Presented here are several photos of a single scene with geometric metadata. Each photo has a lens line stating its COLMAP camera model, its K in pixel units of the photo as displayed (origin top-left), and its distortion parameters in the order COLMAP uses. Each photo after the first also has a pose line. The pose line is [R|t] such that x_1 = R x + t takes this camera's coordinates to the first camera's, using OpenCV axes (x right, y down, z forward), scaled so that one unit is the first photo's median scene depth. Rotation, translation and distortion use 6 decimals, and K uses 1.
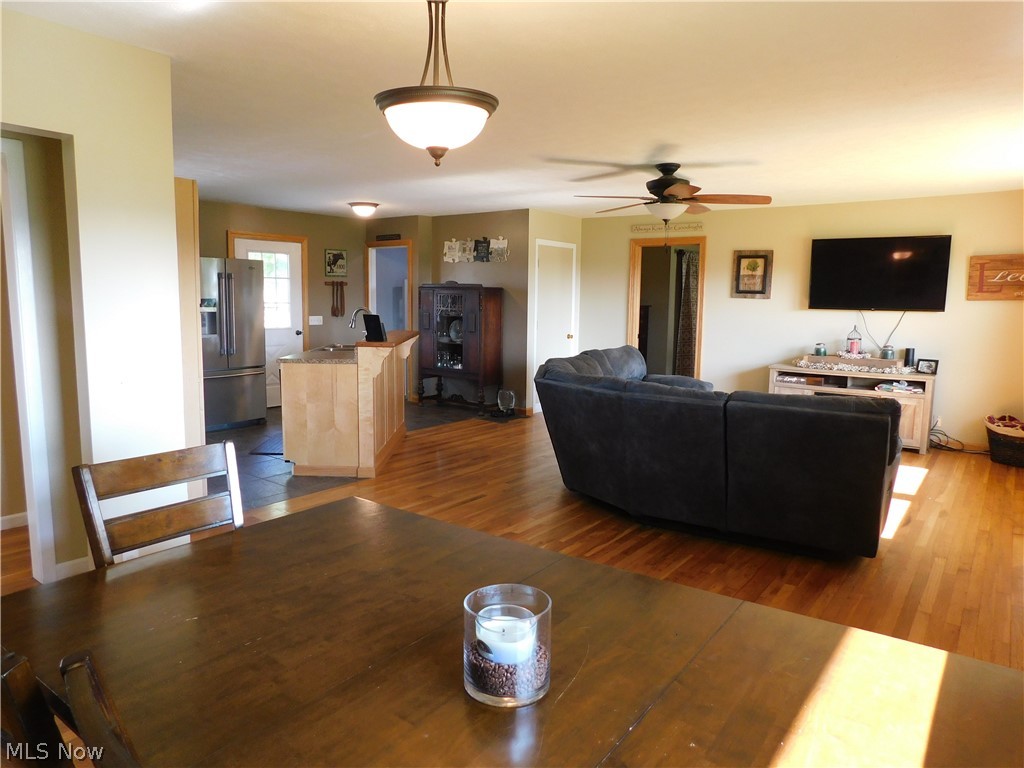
lens RADIAL K [[679.4, 0, 512.0], [0, 679.4, 384.0], [0, 0, 1]] dist [-0.059711, 0.049251]
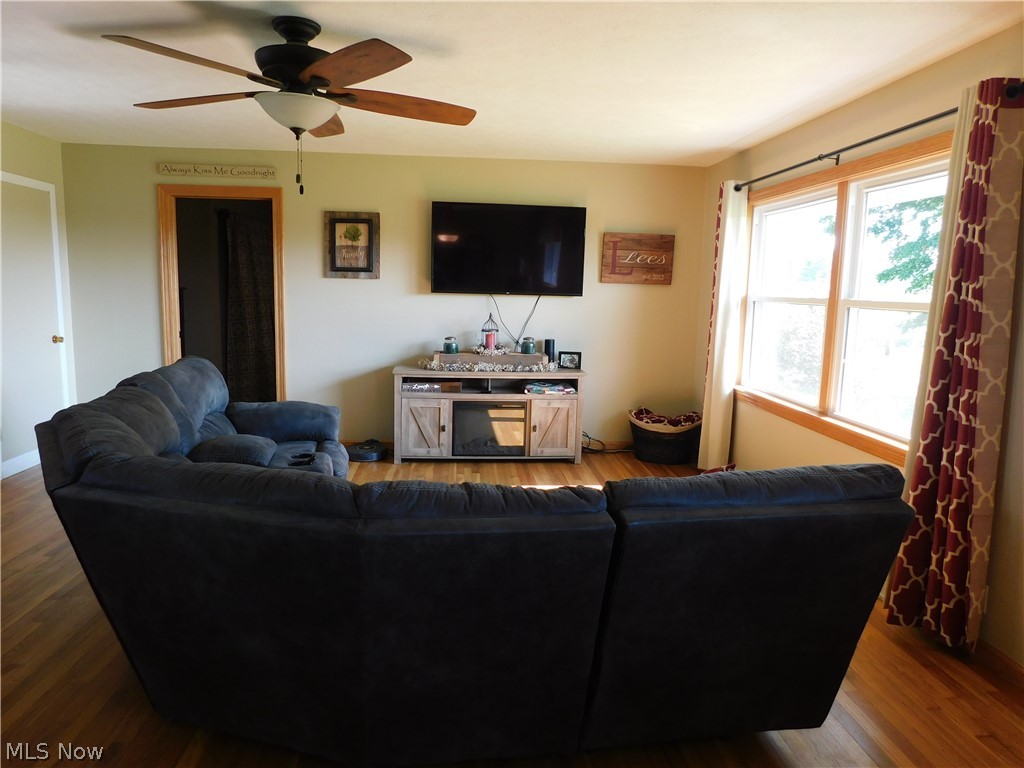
lens RADIAL K [[679.4, 0, 512.0], [0, 679.4, 384.0], [0, 0, 1]] dist [-0.059711, 0.049251]
pose [[0.747046, -0.088062, 0.658914, -0.009224], [0.068842, 0.996106, 0.055076, -0.046067], [-0.661198, 0.004216, 0.750199, 0.374978]]
